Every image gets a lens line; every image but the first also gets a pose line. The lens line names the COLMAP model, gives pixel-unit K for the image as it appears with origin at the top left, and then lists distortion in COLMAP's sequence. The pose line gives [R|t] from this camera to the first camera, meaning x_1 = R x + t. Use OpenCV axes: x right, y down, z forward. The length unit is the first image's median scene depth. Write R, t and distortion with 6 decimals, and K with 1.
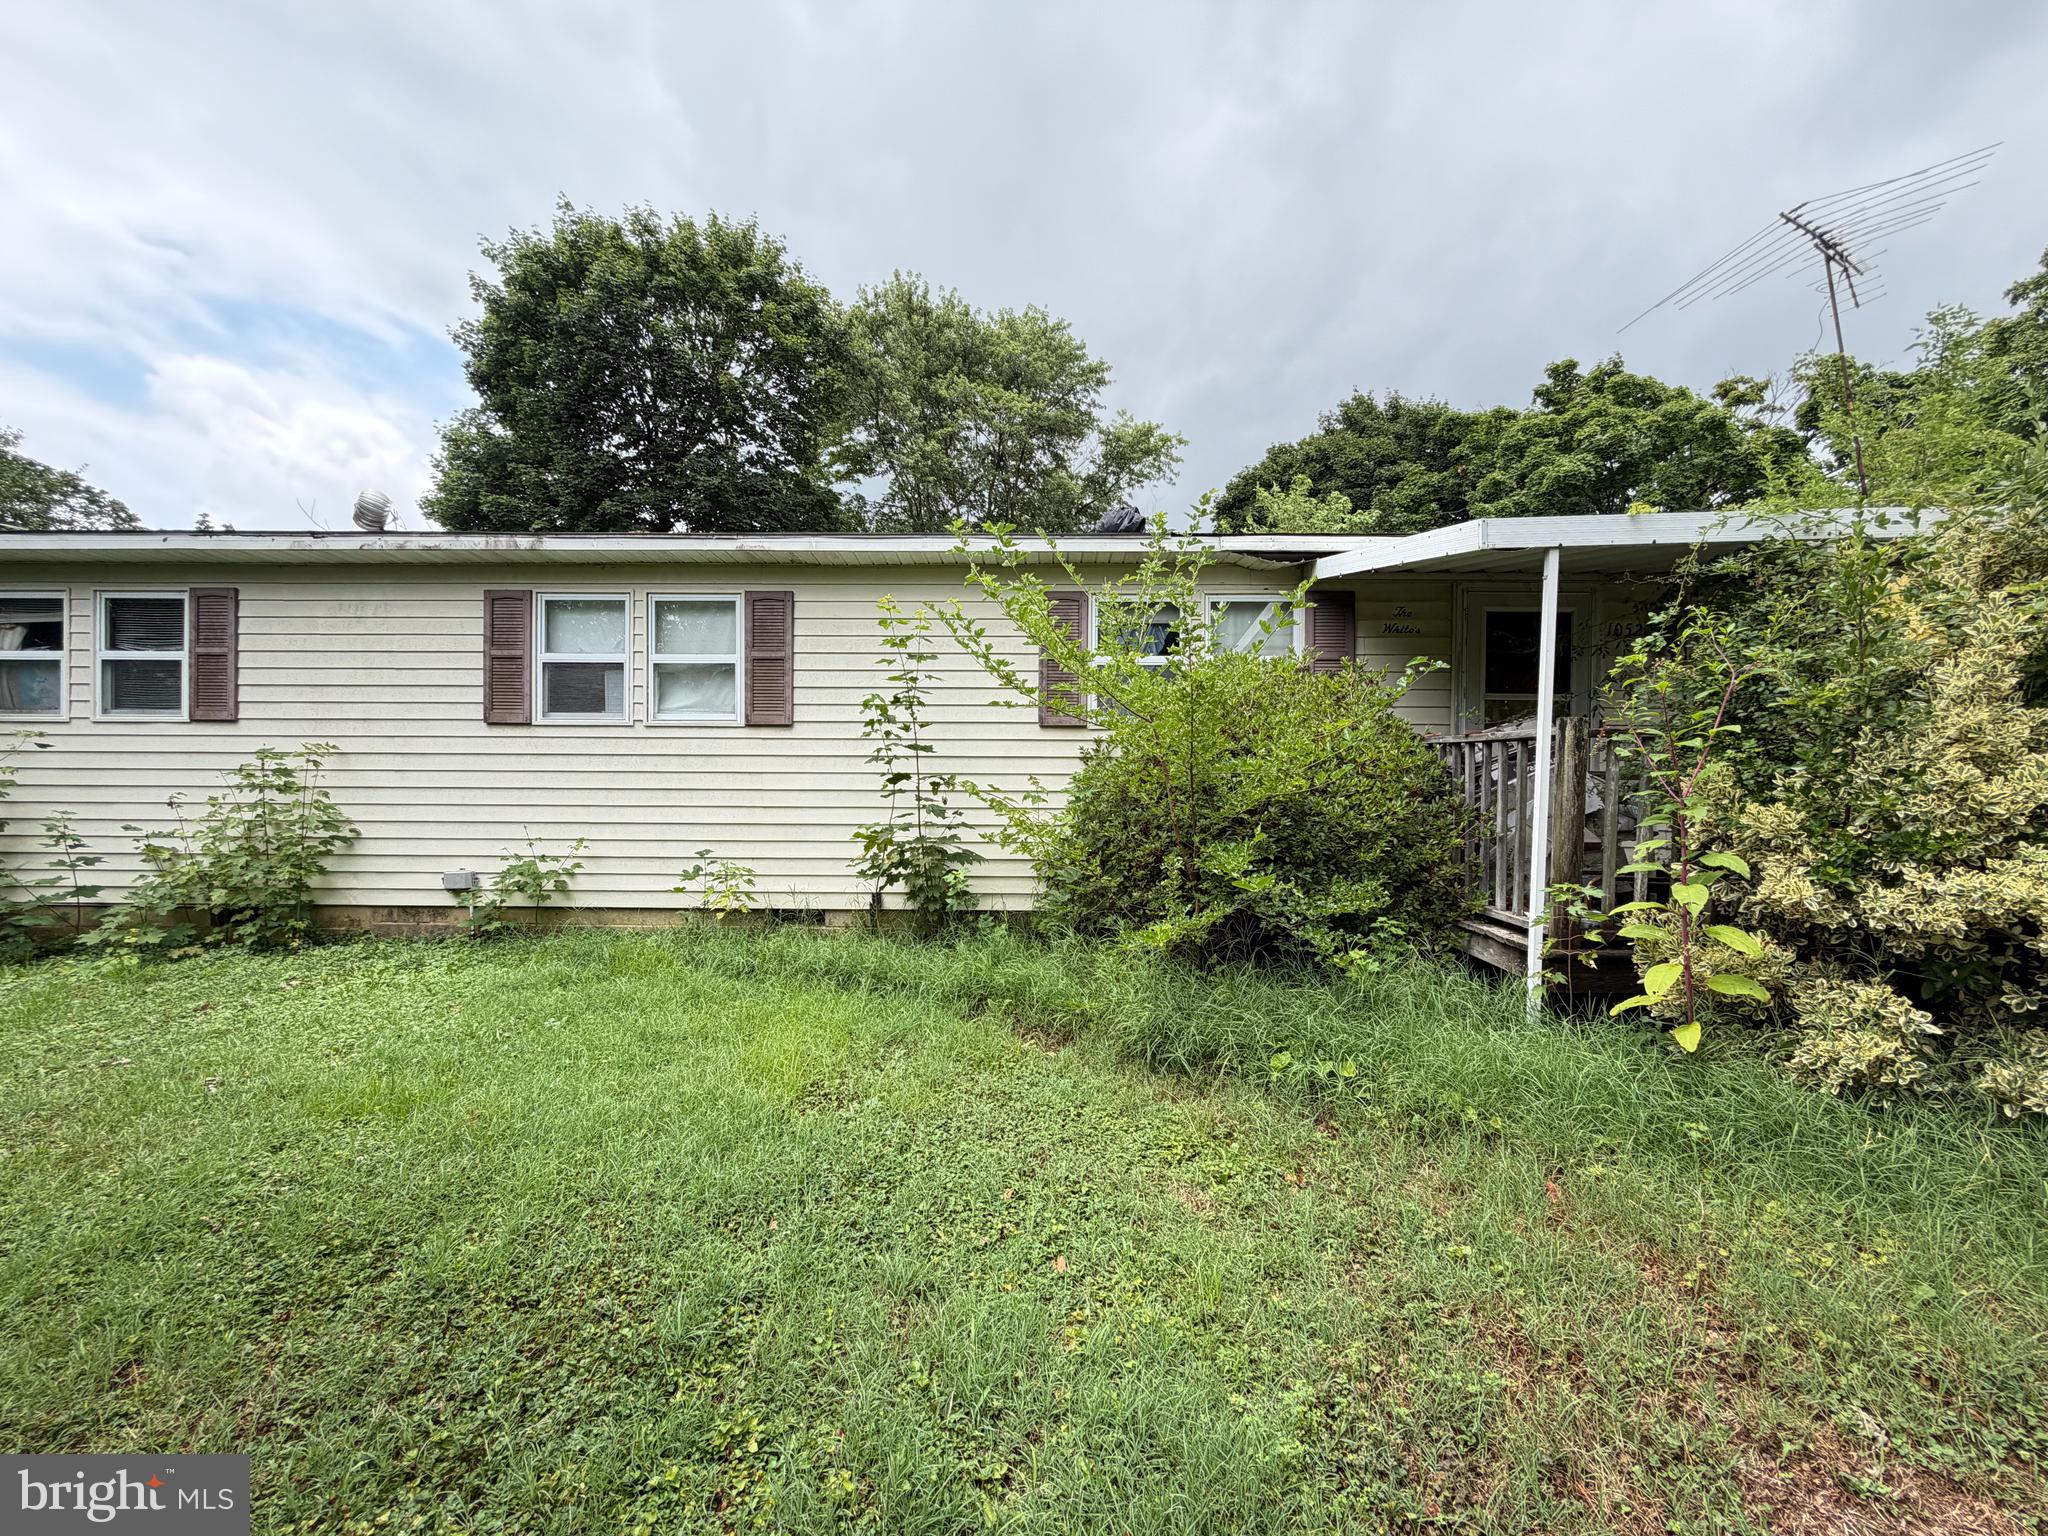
lens RADIAL K [[819.2, 0, 1024.0], [0, 819.2, 768.0], [0, 0, 1]] dist [0.001617, 0.000520]
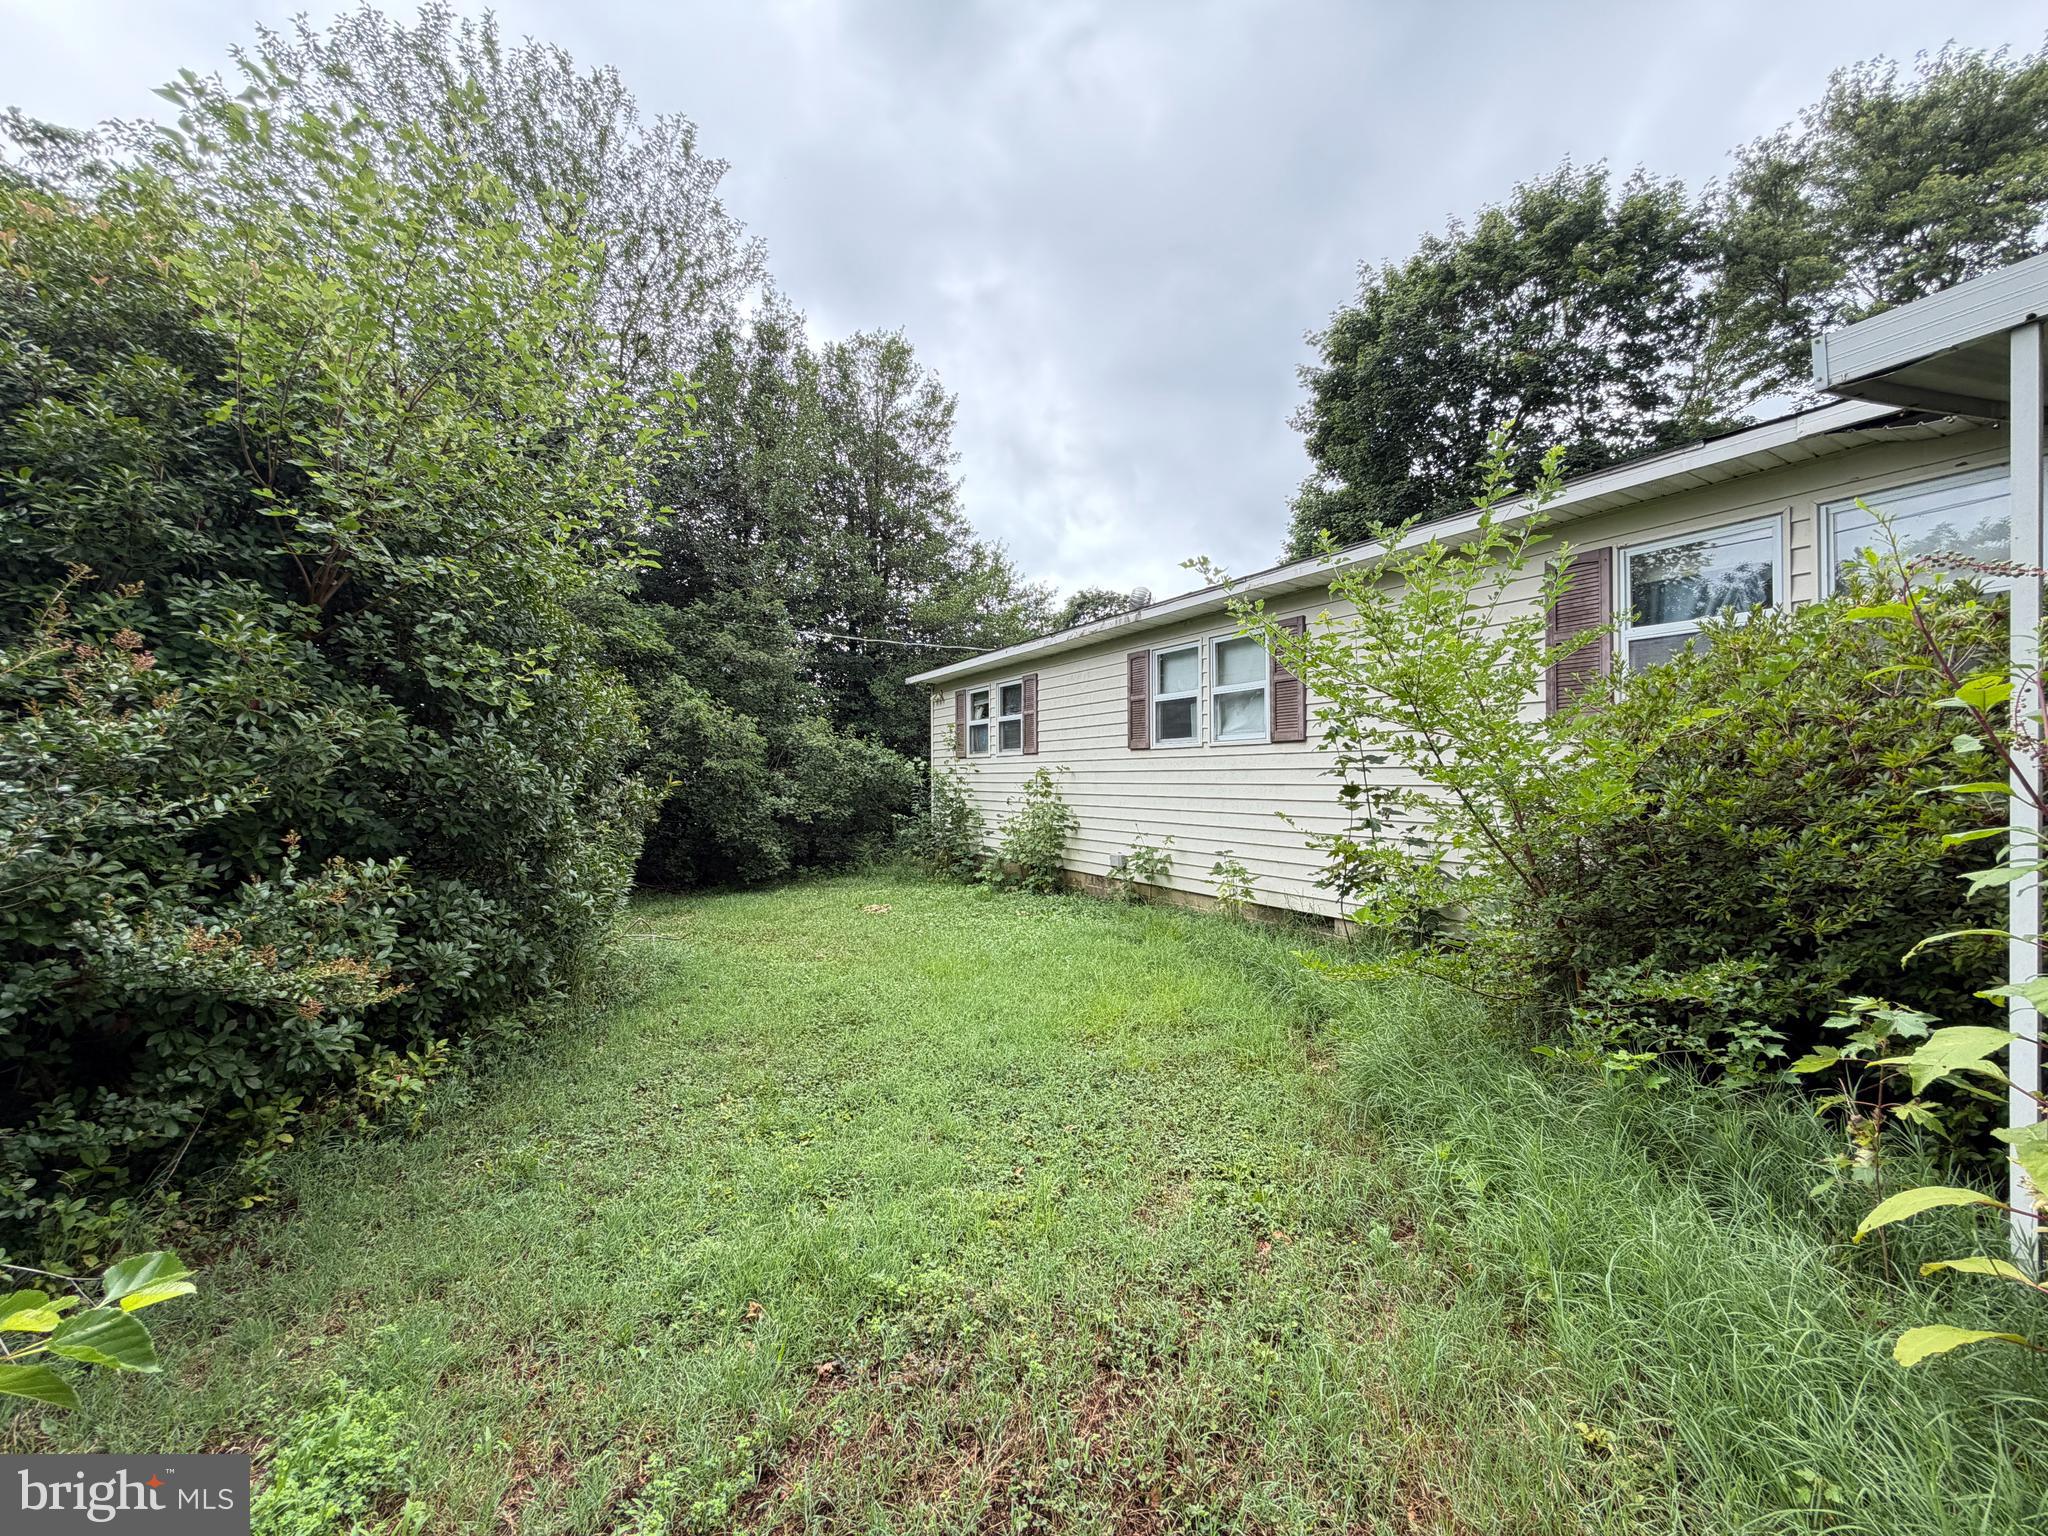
lens RADIAL K [[809.2, 0, 1019.7], [0, 809.2, 769.7], [0, 0, 1]] dist [-0.000070, -0.000351]
pose [[0.510570, -0.016863, -0.859671, 0.431059], [0.010037, 0.999856, -0.013652, -0.002647], [0.859778, -0.001658, 0.510666, 0.135884]]
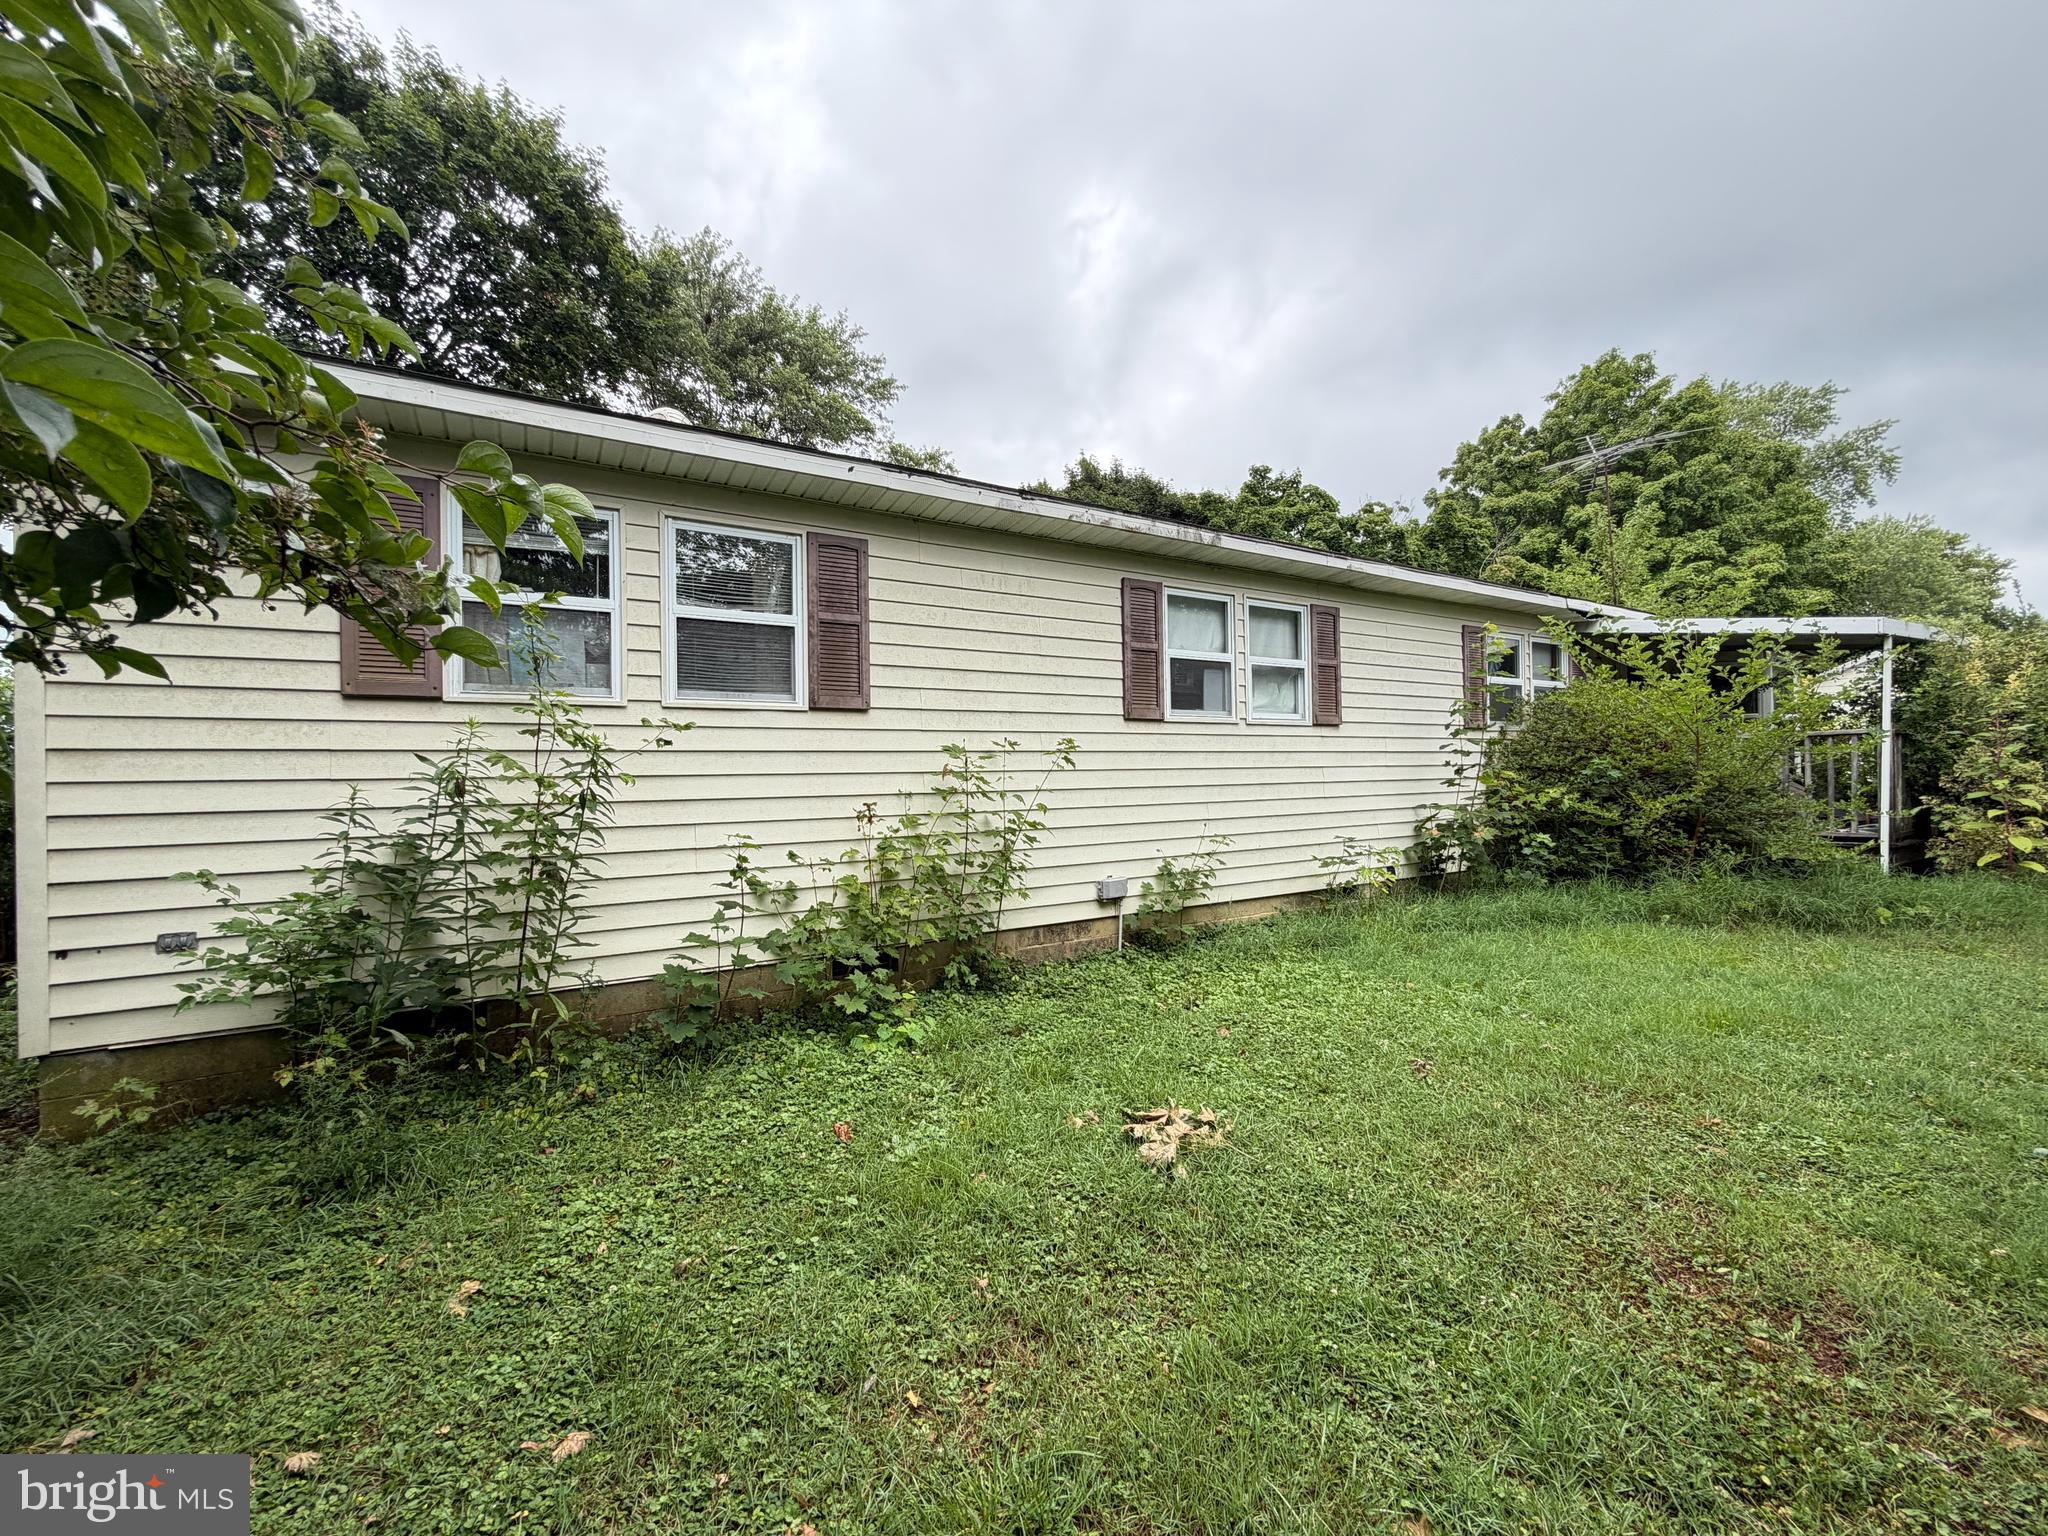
lens RADIAL K [[809.2, 0, 1019.7], [0, 809.2, 769.7], [0, 0, 1]] dist [-0.000070, -0.000351]
pose [[0.851147, -0.016190, 0.524677, -1.245023], [0.022513, 0.999730, -0.005672, 0.006115], [-0.524444, 0.016640, 0.851282, 0.275145]]
